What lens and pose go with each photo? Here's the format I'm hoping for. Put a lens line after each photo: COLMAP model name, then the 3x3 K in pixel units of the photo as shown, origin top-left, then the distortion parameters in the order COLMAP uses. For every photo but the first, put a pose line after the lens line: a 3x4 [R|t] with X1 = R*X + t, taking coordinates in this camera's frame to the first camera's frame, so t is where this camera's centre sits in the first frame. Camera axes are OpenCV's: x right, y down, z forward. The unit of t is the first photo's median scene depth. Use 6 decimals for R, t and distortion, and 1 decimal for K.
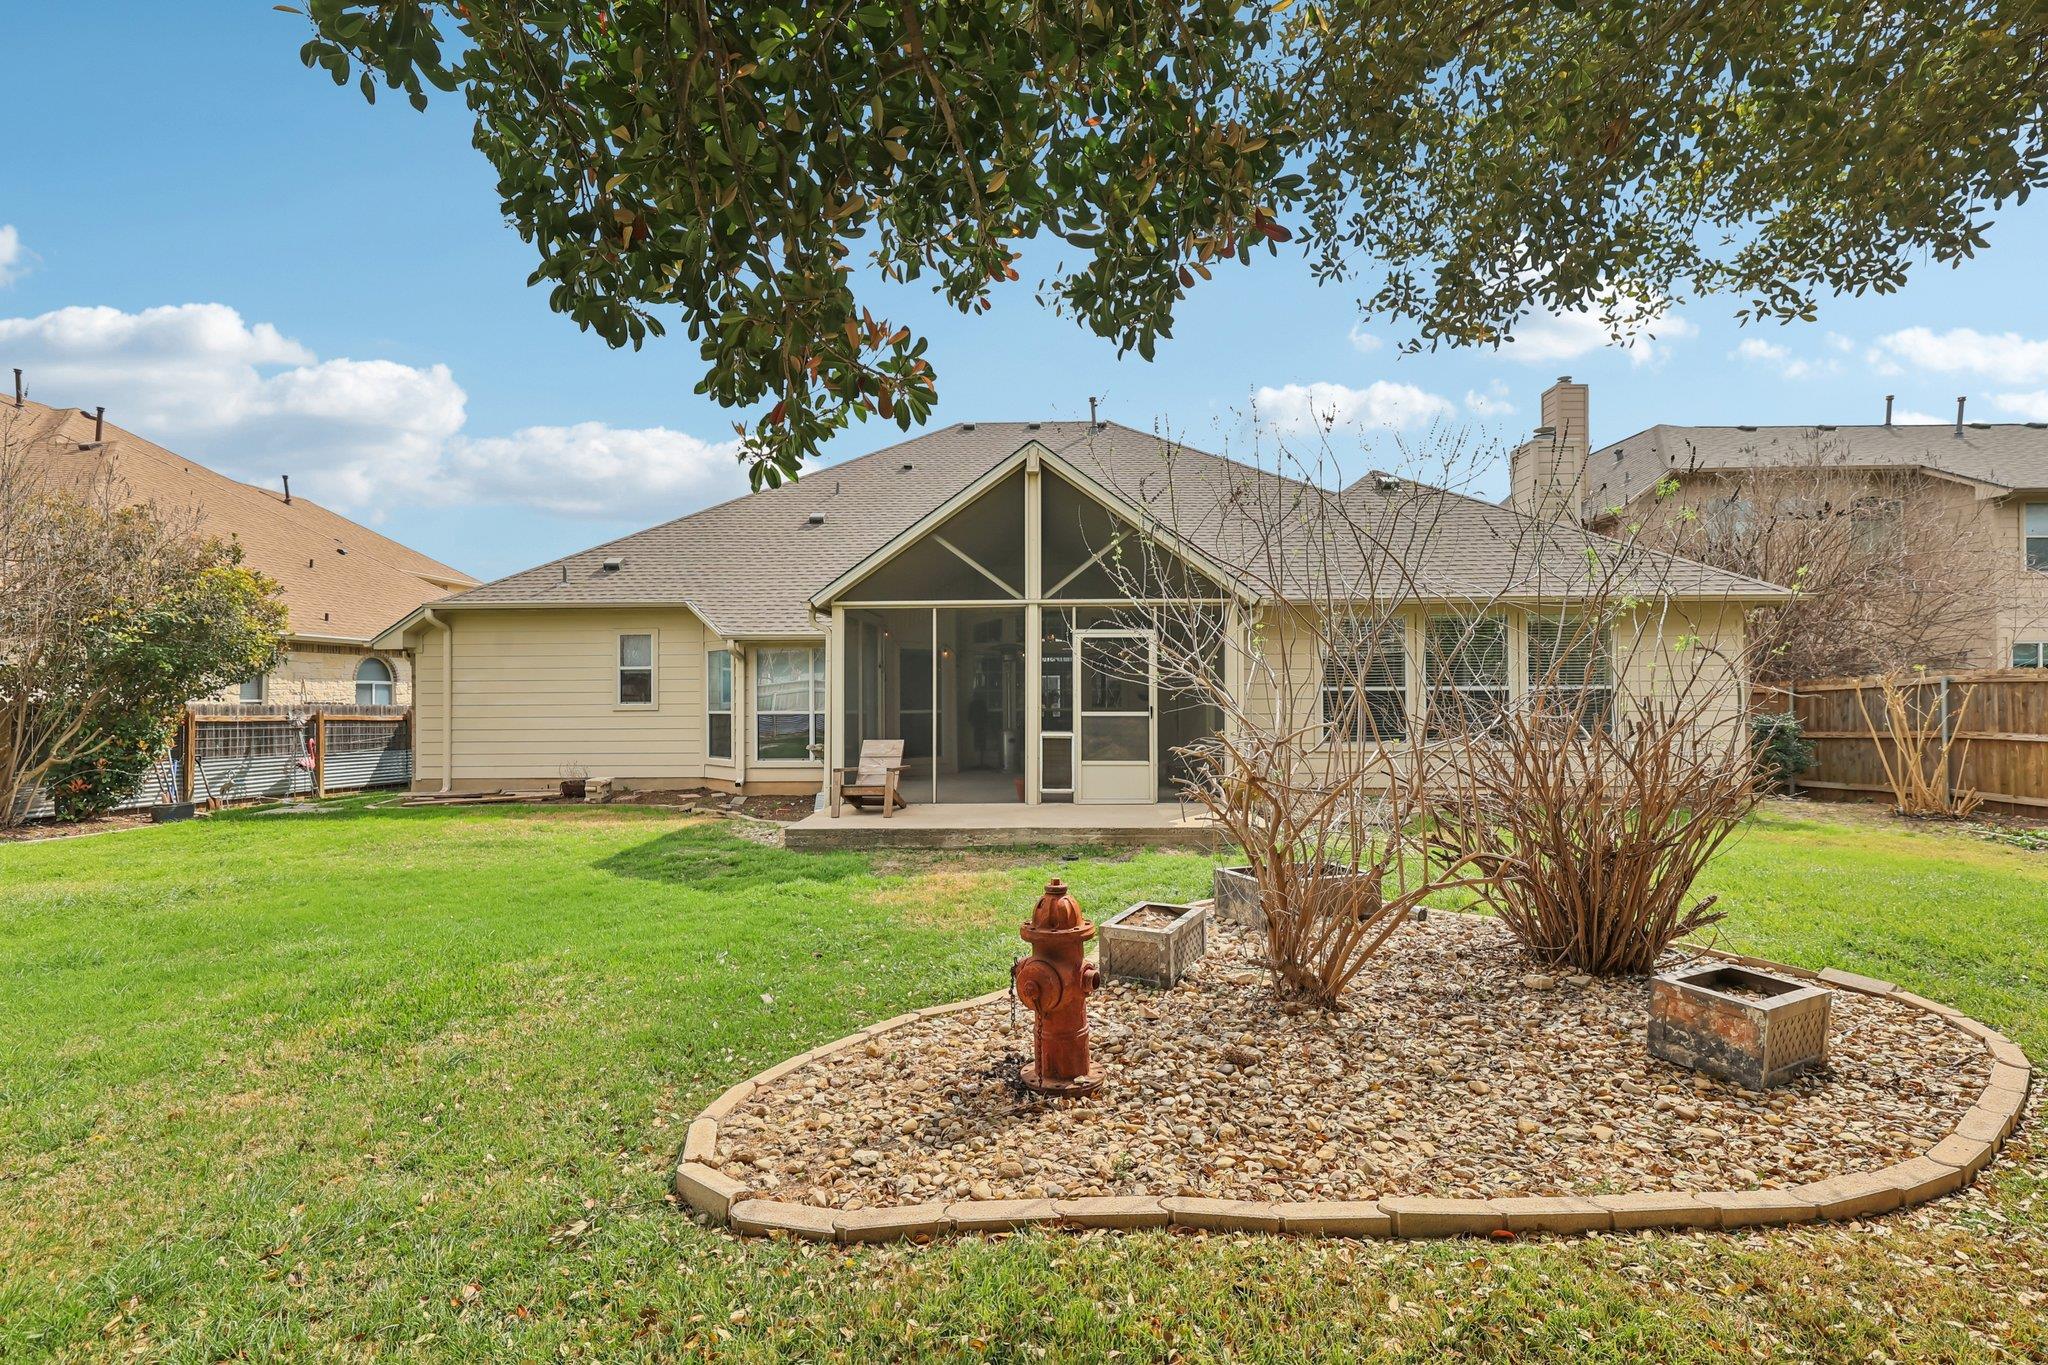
lens RADIAL K [[900.8, 0, 1024.0], [0, 900.8, 682.5], [0, 0, 1]] dist [0.000675, -0.000018]
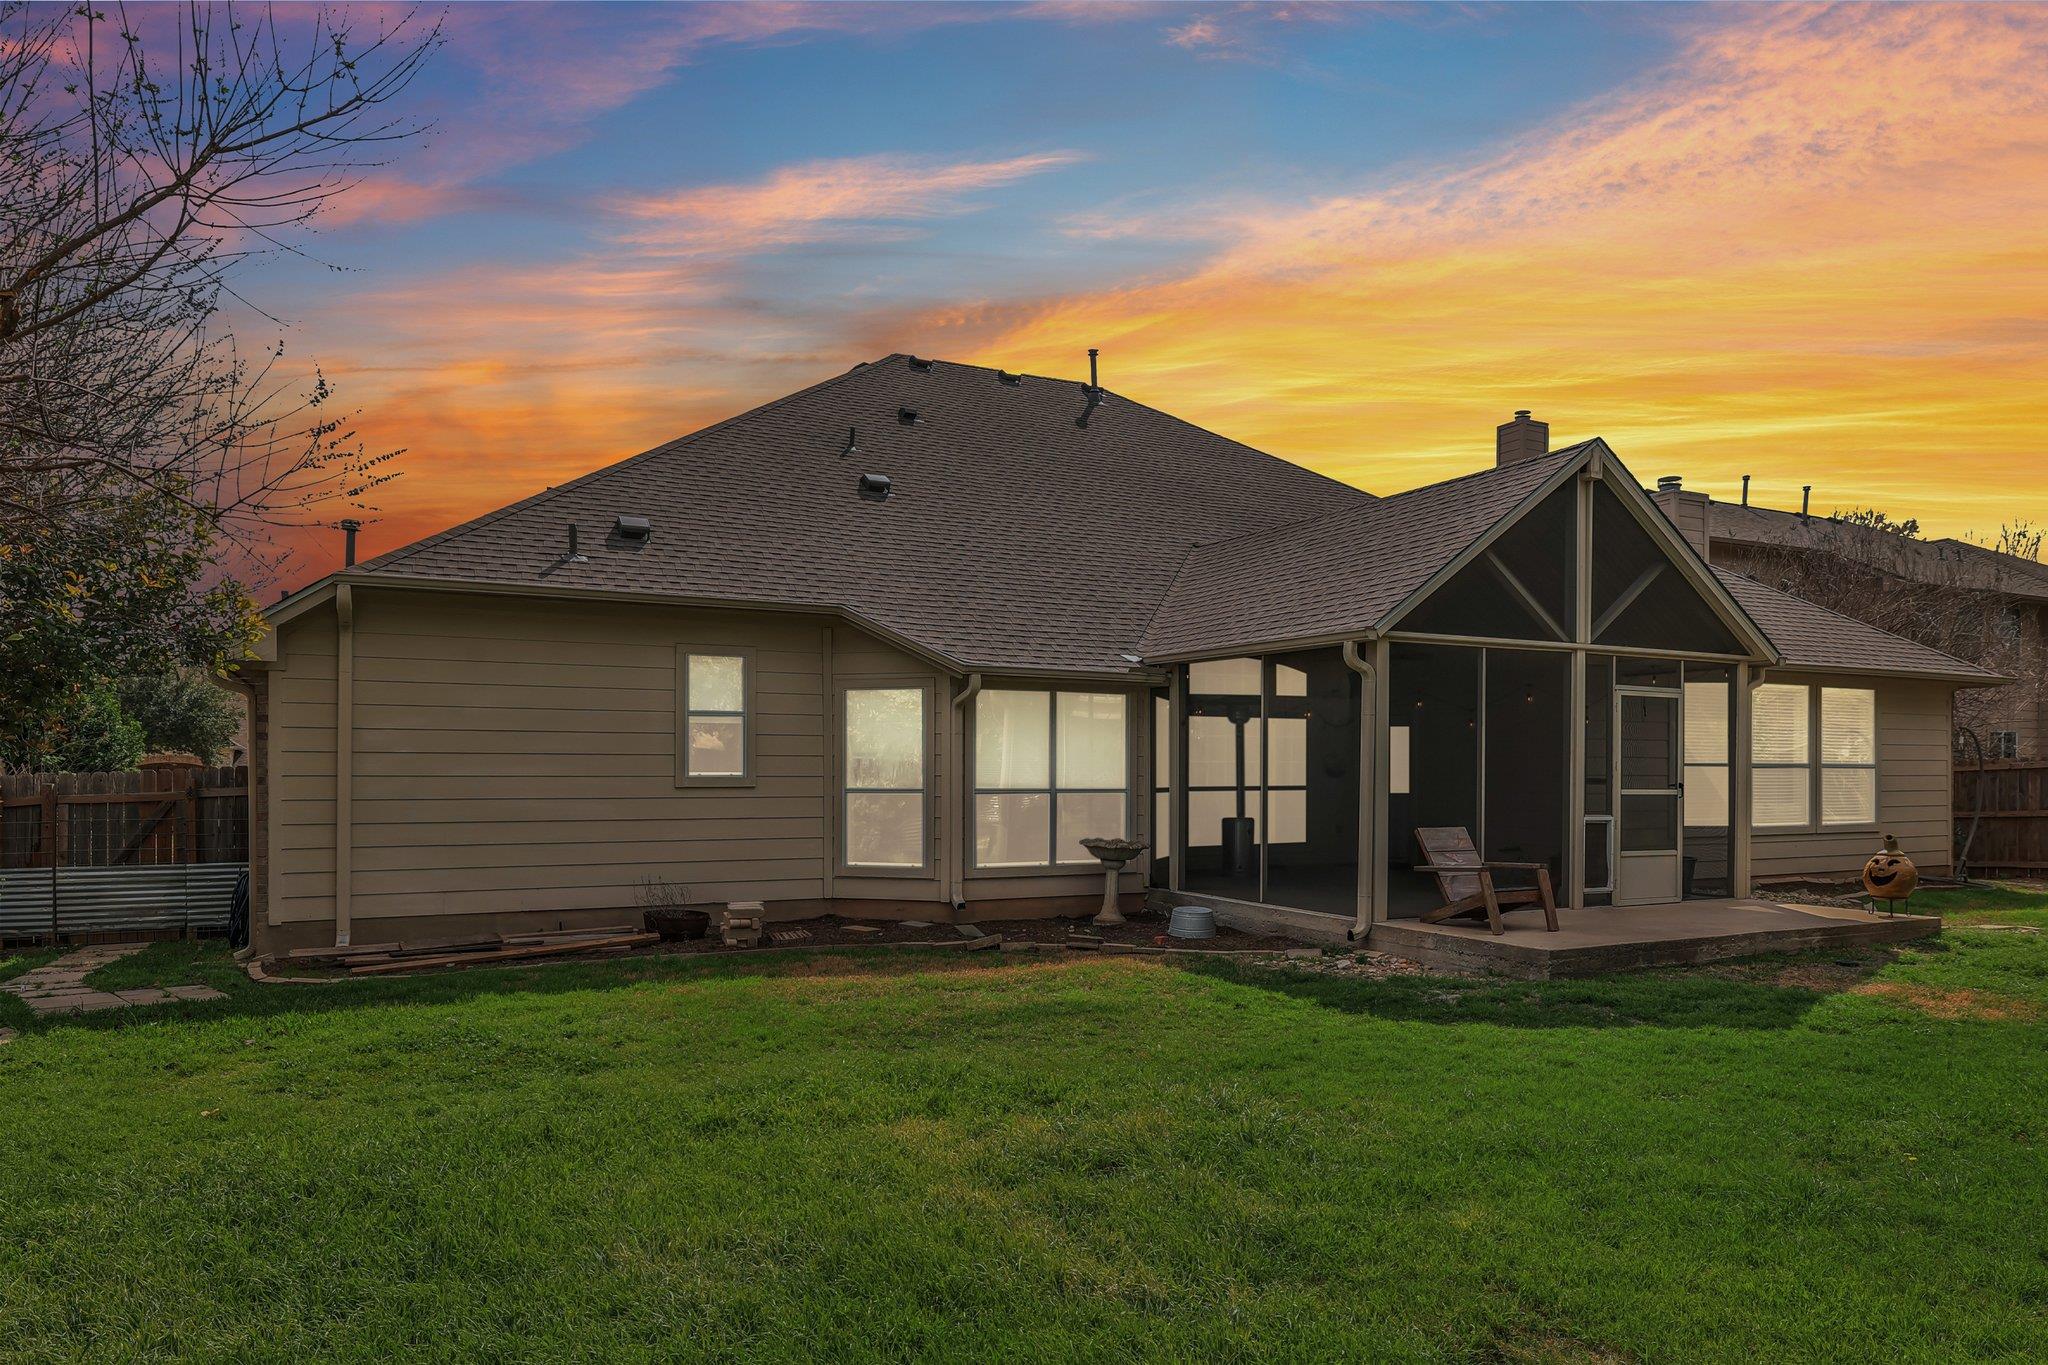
lens RADIAL K [[1328.7, 0, 1024.0], [0, 1328.7, 682.5], [0, 0, 1]] dist [-0.001167, -0.000121]
pose [[0.874295, 0.041678, 0.483602, -0.961049], [-0.017199, 0.998341, -0.054946, 0.012300], [-0.485090, 0.039722, 0.873562, 0.226270]]
